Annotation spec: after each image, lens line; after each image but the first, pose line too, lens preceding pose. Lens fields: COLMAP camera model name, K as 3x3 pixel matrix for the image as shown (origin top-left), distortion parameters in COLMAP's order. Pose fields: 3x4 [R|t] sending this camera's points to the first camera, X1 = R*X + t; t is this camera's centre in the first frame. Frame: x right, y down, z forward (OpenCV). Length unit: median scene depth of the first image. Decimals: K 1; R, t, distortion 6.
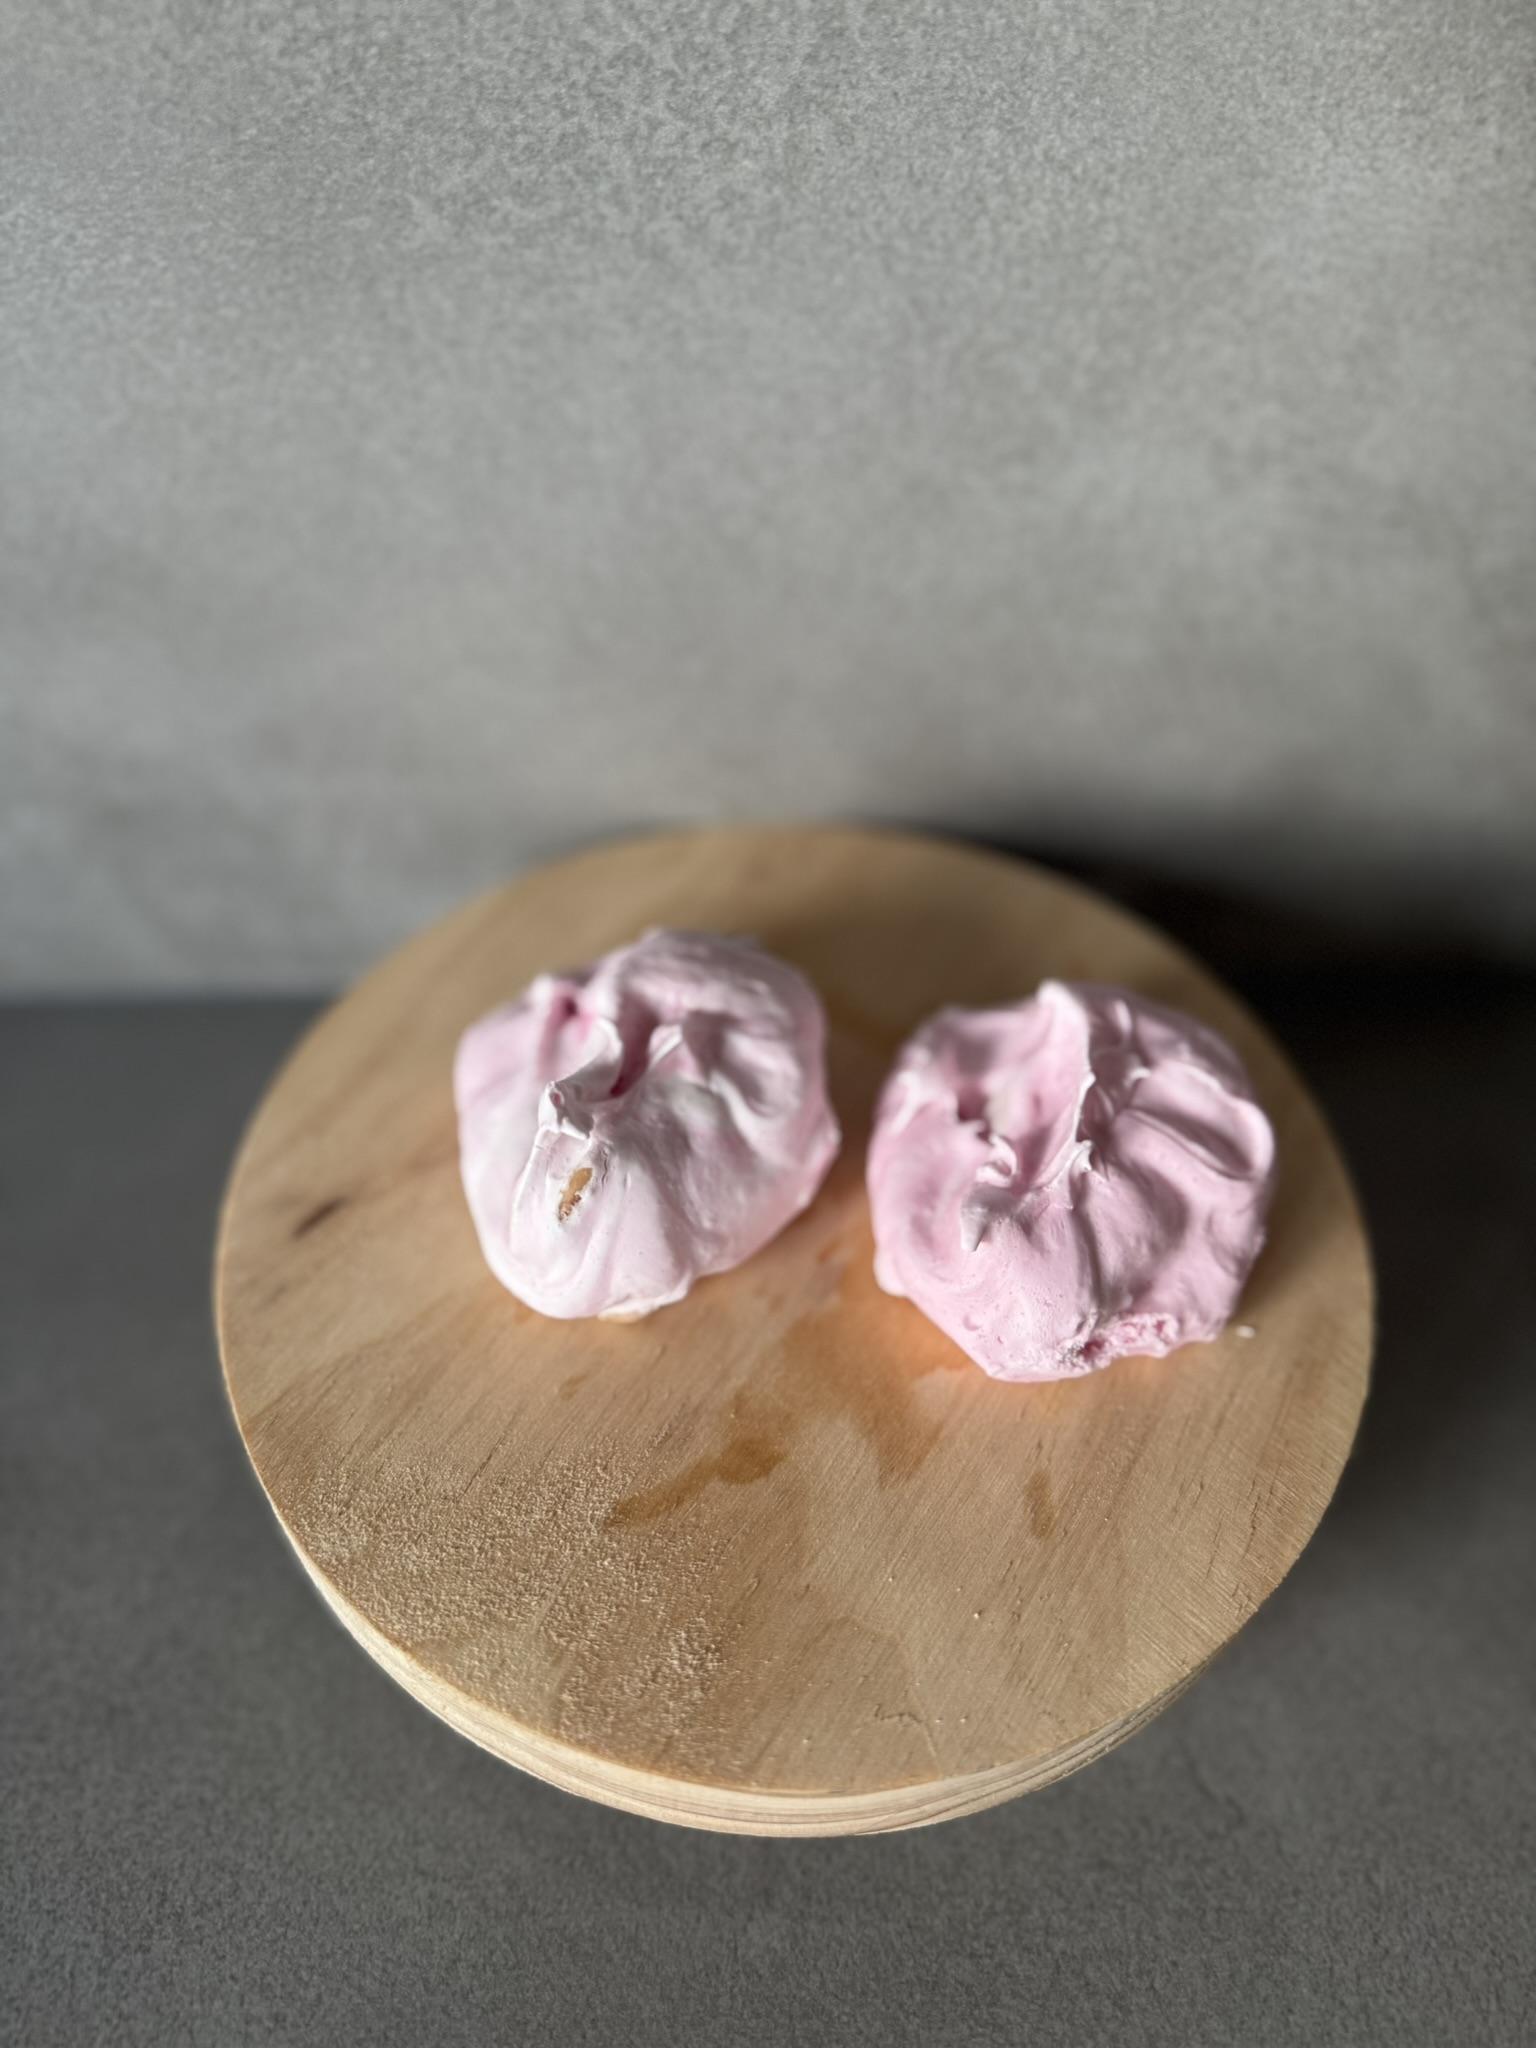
lens RADIAL K [[1530.1, 0, 764.3], [0, 1530.1, 1040.8], [0, 0, 1]] dist [-0.045551, 0.013015]
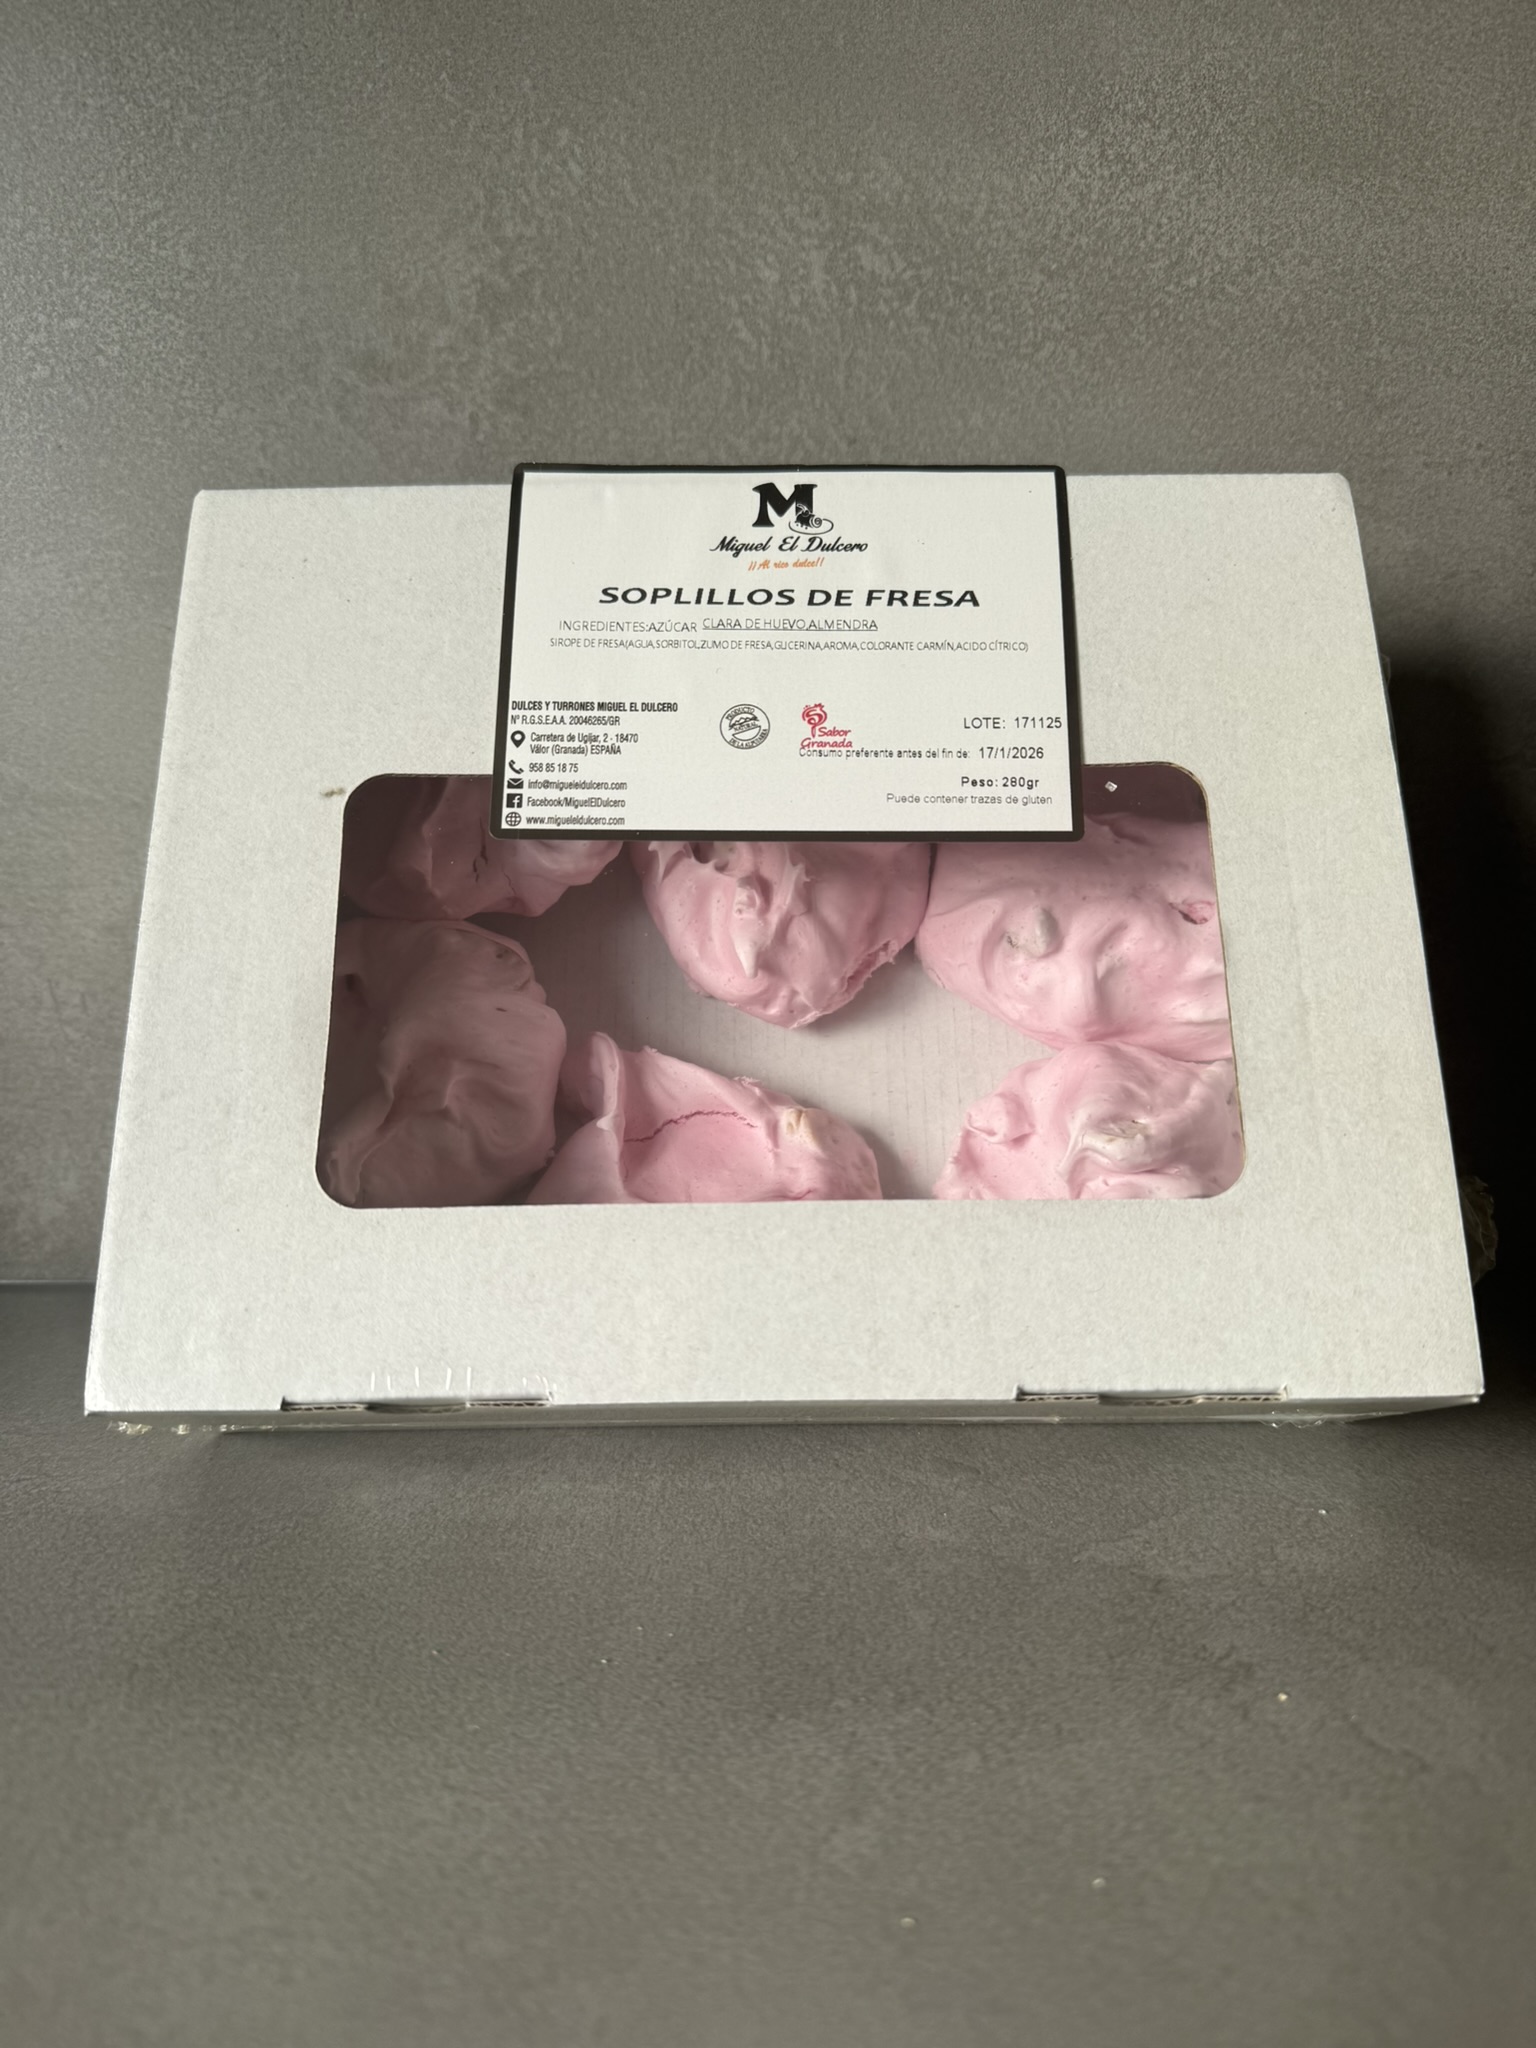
lens RADIAL K [[1530.1, 0, 766.8], [0, 1530.1, 1038.6], [0, 0, 1]] dist [-0.045551, 0.013015]
pose [[0.997410, -0.035750, -0.062413, 0.021526], [-0.009469, 0.794921, -0.606639, 0.741906], [0.071301, 0.605659, 0.792524, 0.075129]]
